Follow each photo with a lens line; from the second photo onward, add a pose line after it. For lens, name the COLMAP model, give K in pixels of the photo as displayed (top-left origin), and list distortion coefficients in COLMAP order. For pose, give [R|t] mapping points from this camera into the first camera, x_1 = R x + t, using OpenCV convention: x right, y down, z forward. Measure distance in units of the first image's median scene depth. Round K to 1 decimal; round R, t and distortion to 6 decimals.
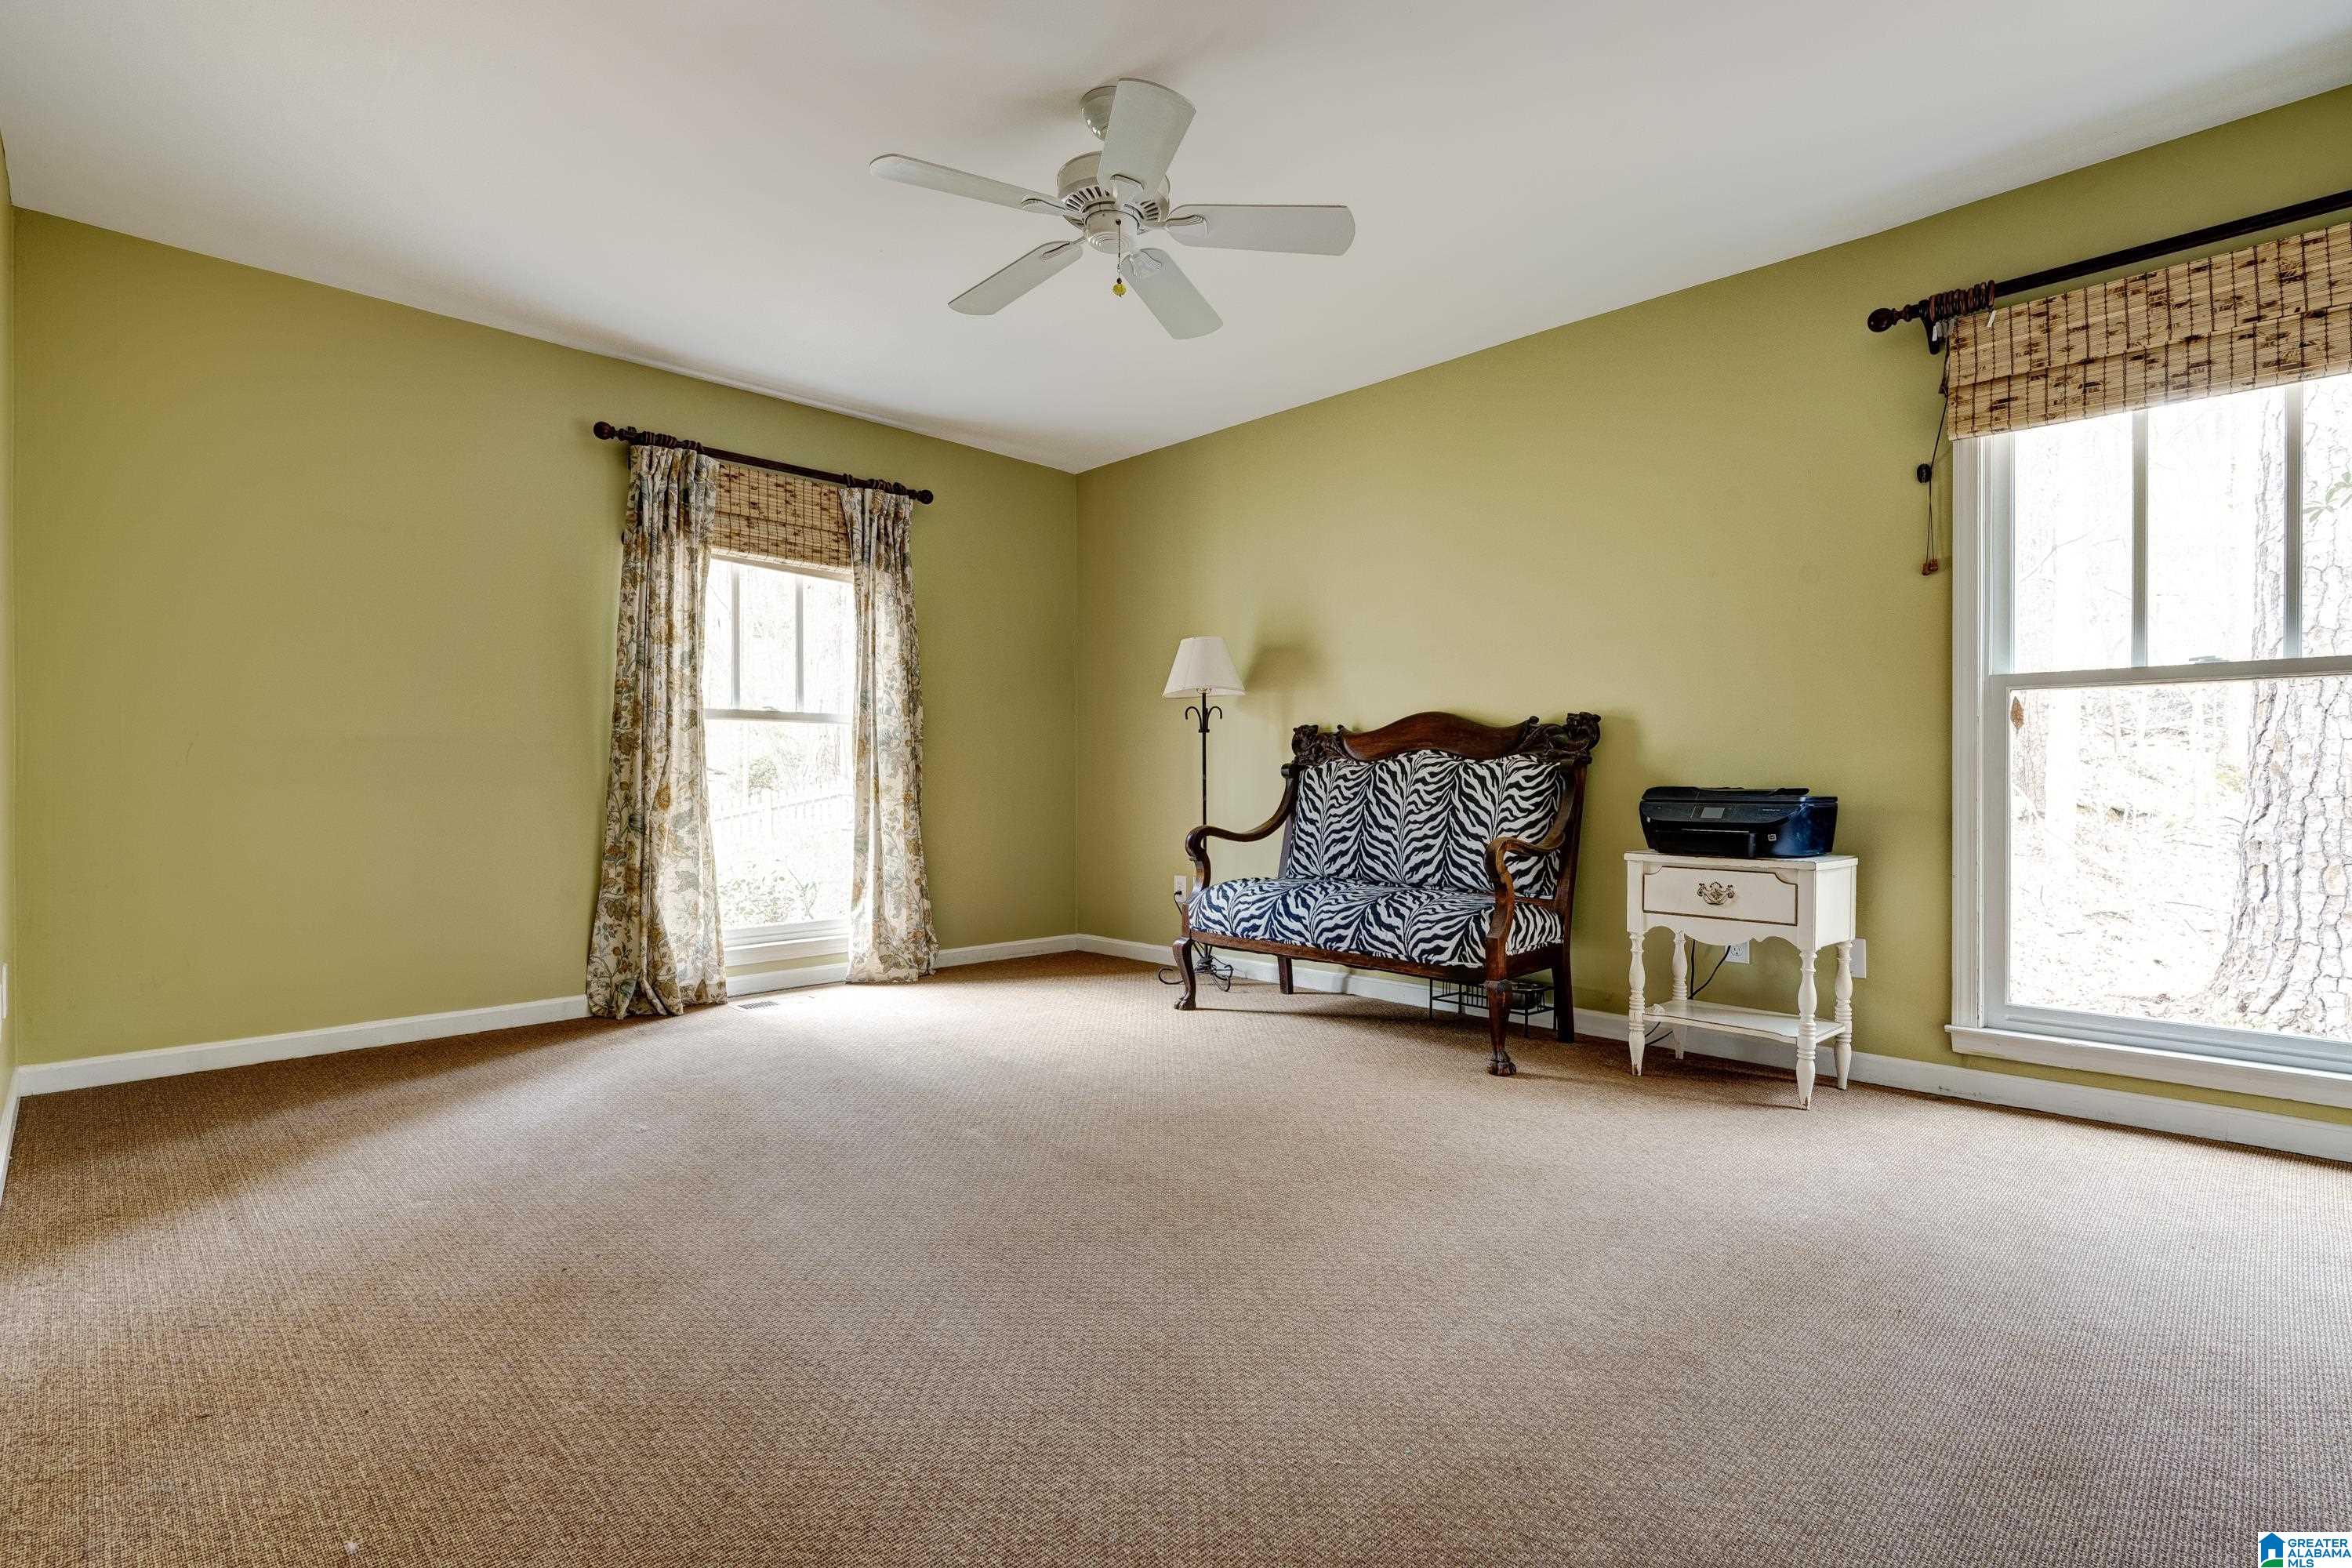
lens RADIAL K [[1072.3, 0, 1176.0], [0, 1072.3, 784.0], [0, 0, 1]] dist [-0.000330, 0.000190]
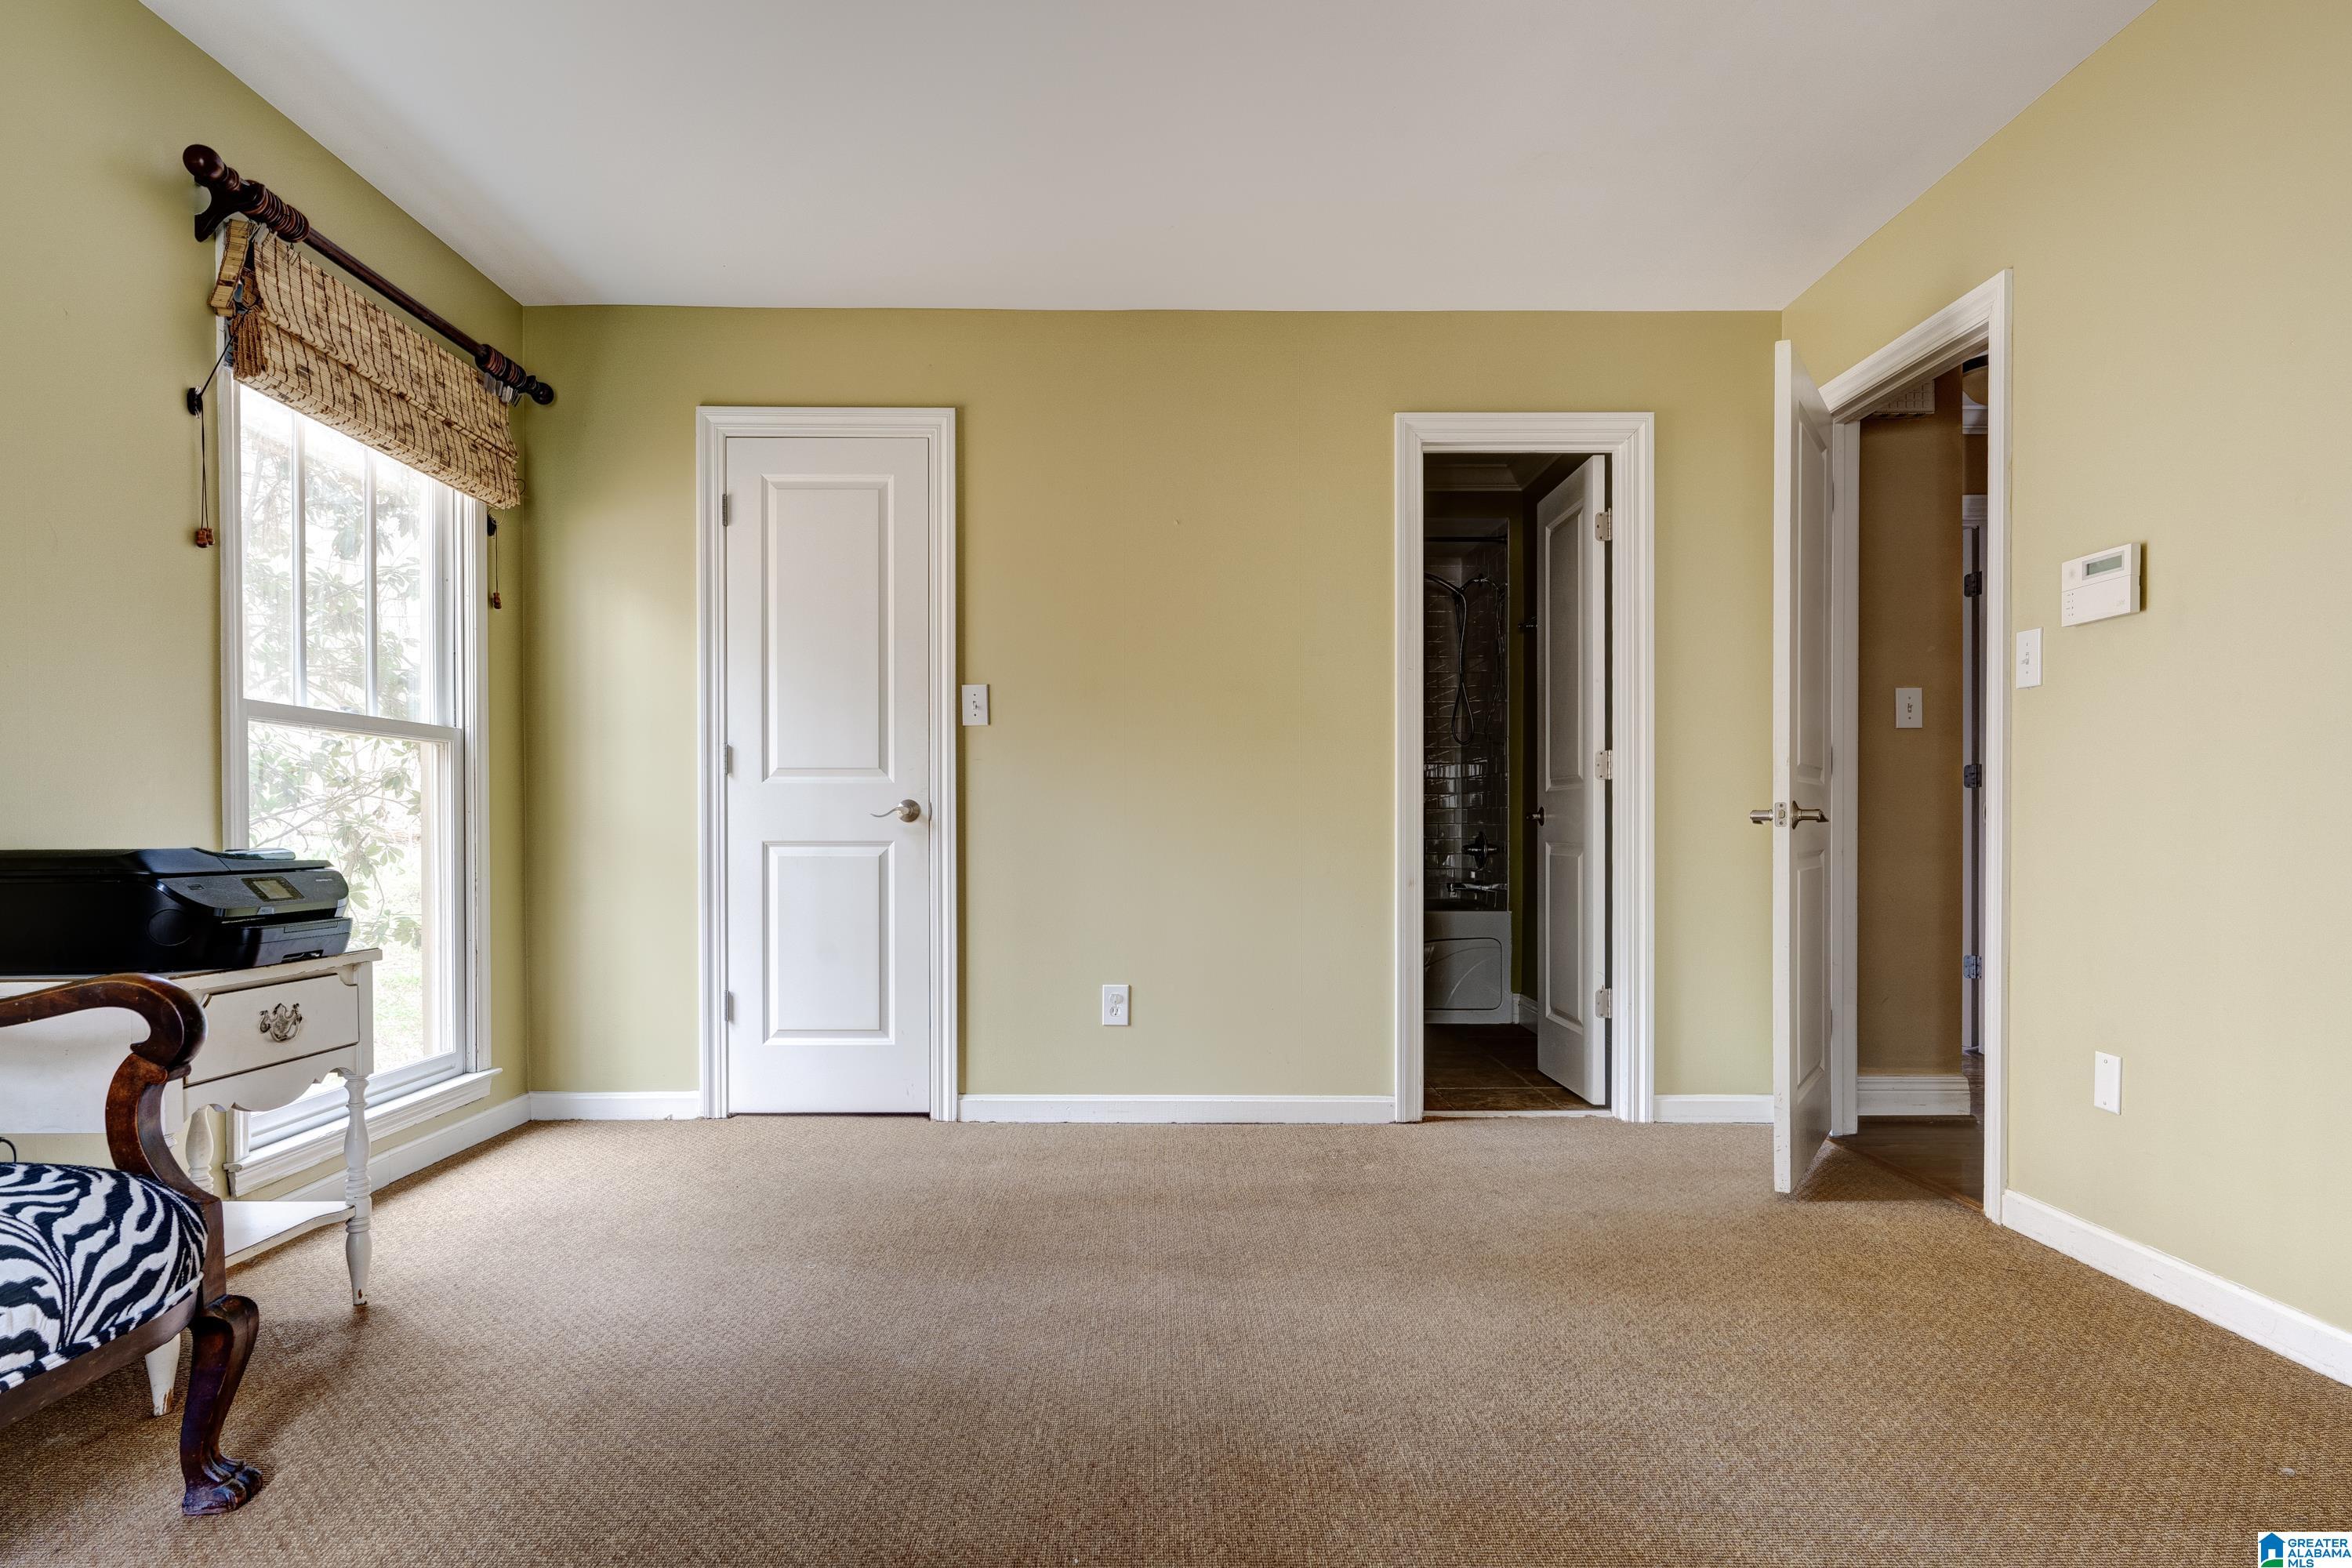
lens RADIAL K [[1342.4, 0, 1179.6], [0, 1342.4, 831.4], [0, 0, 1]] dist [0.000546, 0.000099]
pose [[-0.725729, 0.001376, 0.687980, -0.393838], [0.008438, 0.999941, 0.006901, -0.006731], [-0.687929, 0.010814, -0.725697, 1.226870]]
